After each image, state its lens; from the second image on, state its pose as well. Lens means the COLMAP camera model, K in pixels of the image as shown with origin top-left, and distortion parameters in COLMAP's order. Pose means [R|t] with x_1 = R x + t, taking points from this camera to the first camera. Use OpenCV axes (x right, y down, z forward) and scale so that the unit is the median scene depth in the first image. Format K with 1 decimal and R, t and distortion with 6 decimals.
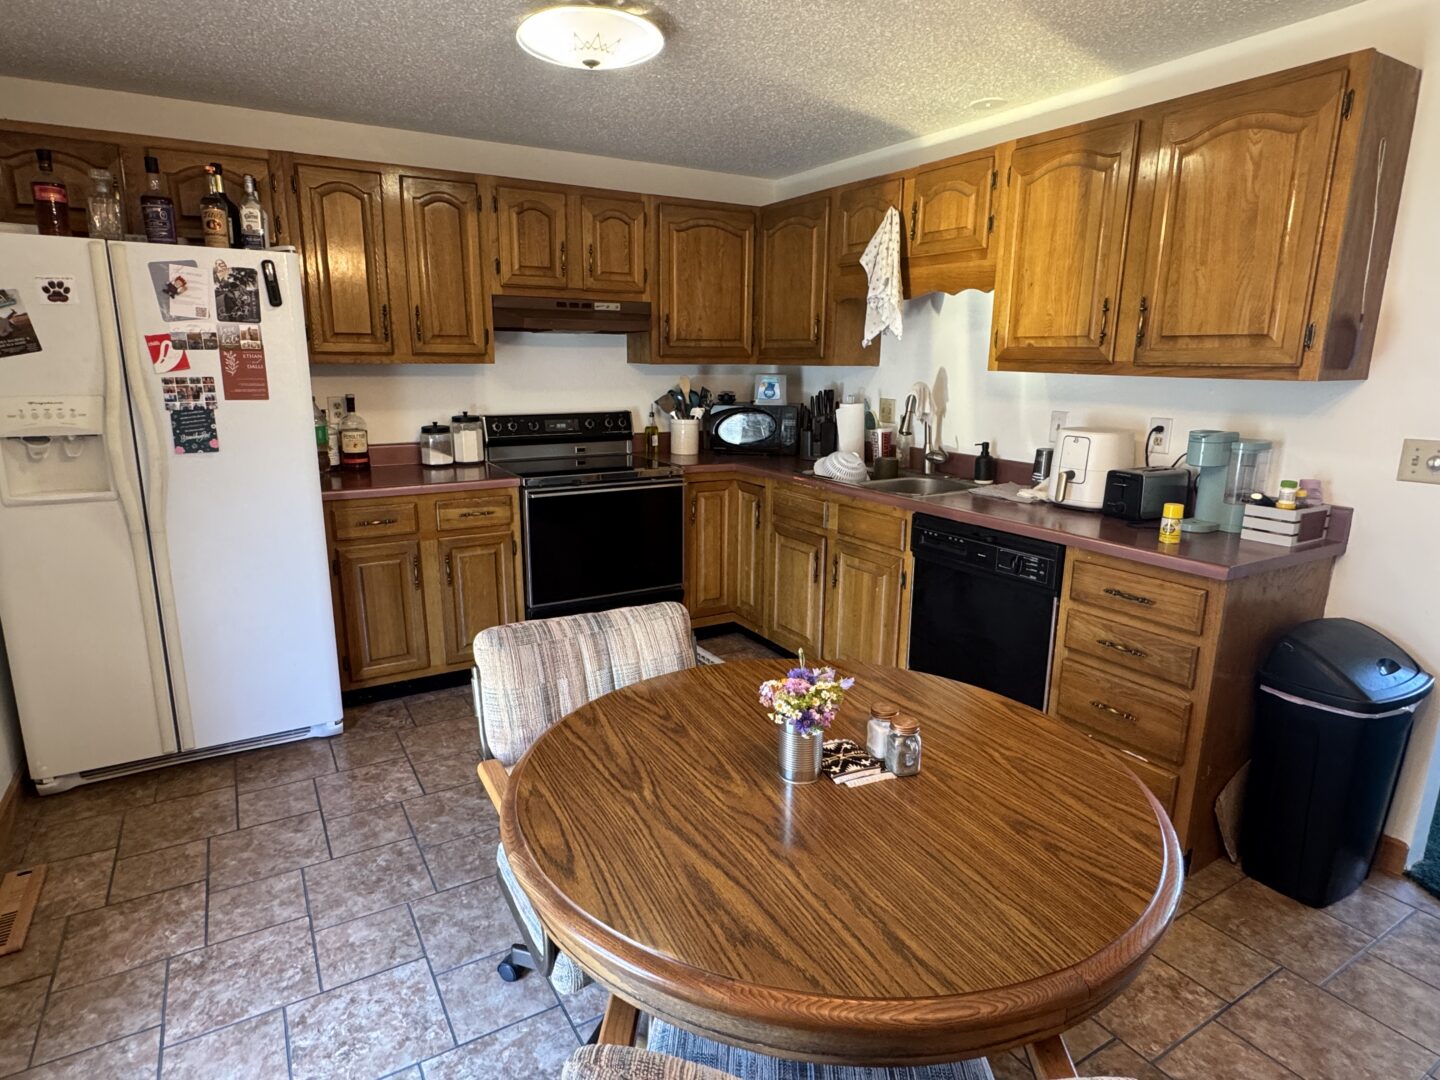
lens RADIAL K [[808.3, 0, 723.3], [0, 808.3, 531.7], [0, 0, 1]] dist [-0.004766, 0.000787]
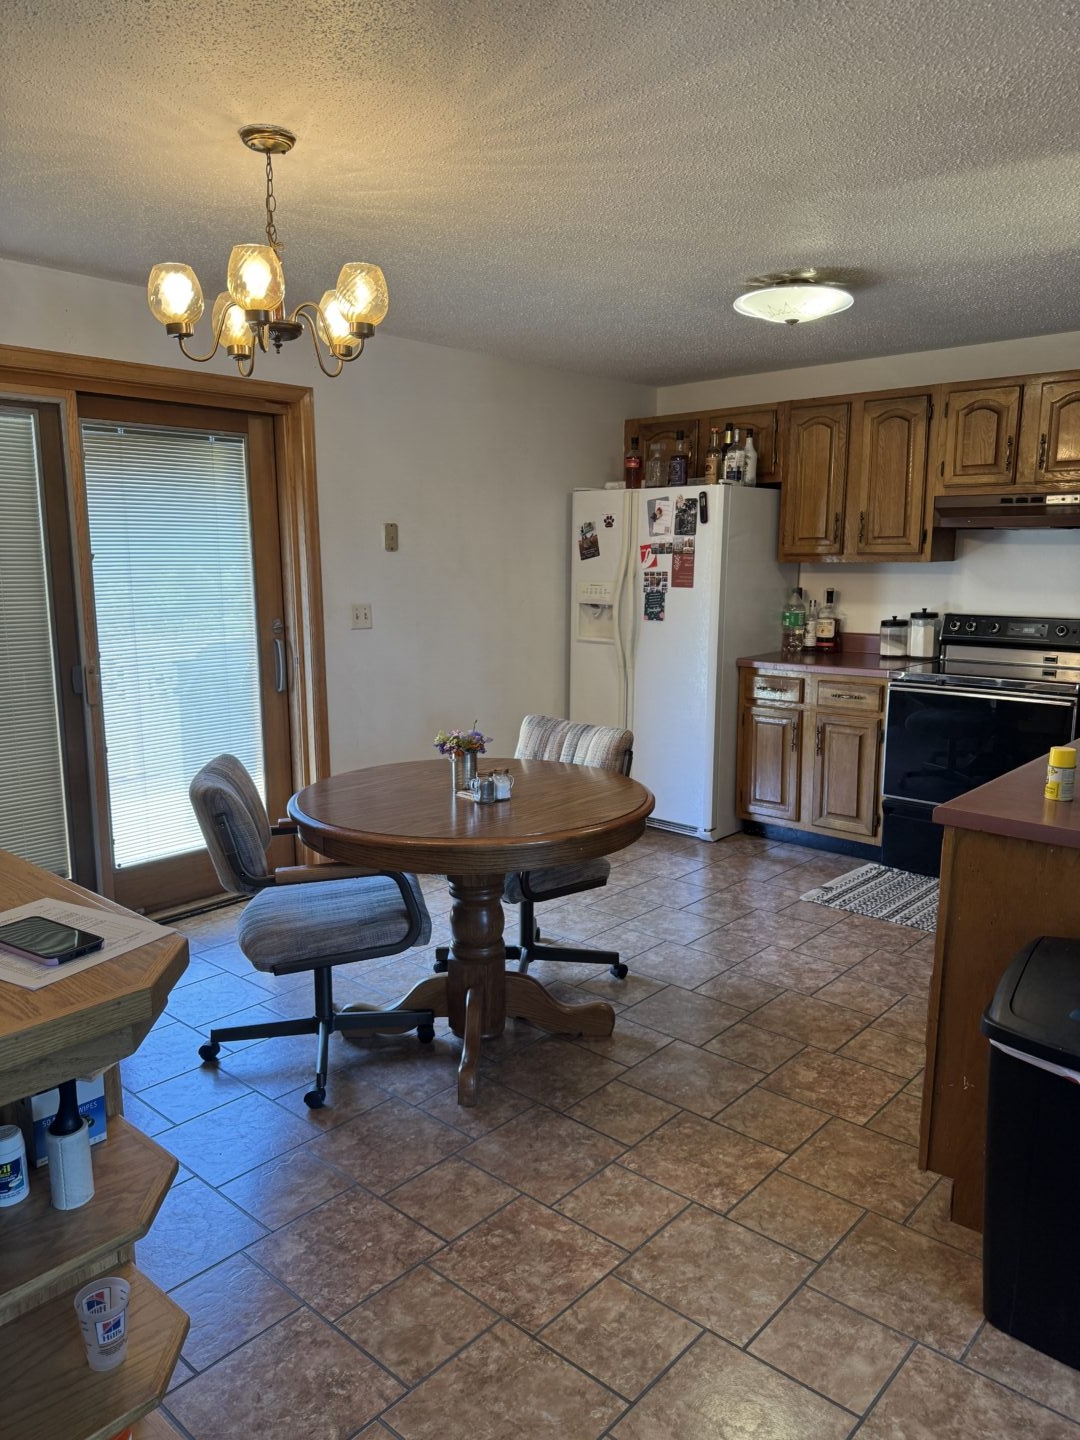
lens RADIAL K [[1023.7, 0, 546.2], [0, 1023.7, 727.6], [0, 0, 1]] dist [0.014936, 0.000555]
pose [[0.297797, 0.155794, -0.941831, 1.150282], [-0.192090, 0.976193, 0.100741, -0.054947], [0.935103, 0.150916, 0.320634, 0.210537]]
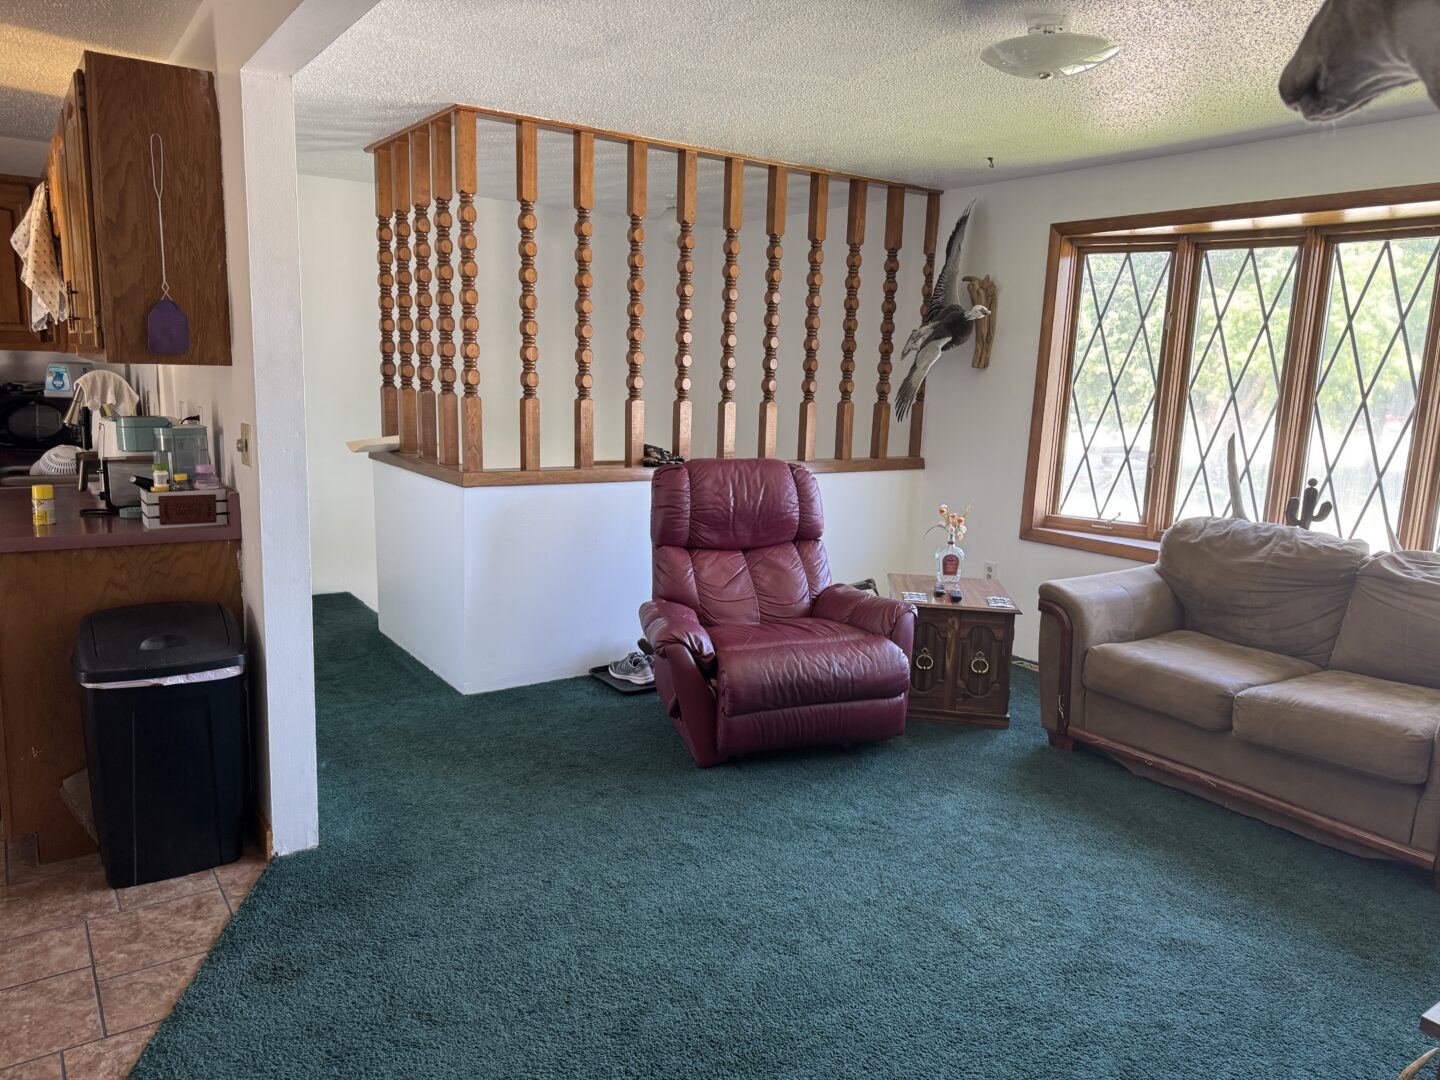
lens RADIAL K [[1023.7, 0, 728.2], [0, 1023.7, 530.6], [0, 0, 1]] dist [0.014936, 0.000555]
pose [[0.996143, 0.018807, 0.085711, 1.130750], [-0.014501, 0.998614, -0.050585, 0.060717], [-0.086543, 0.049147, 0.995035, -0.304877]]
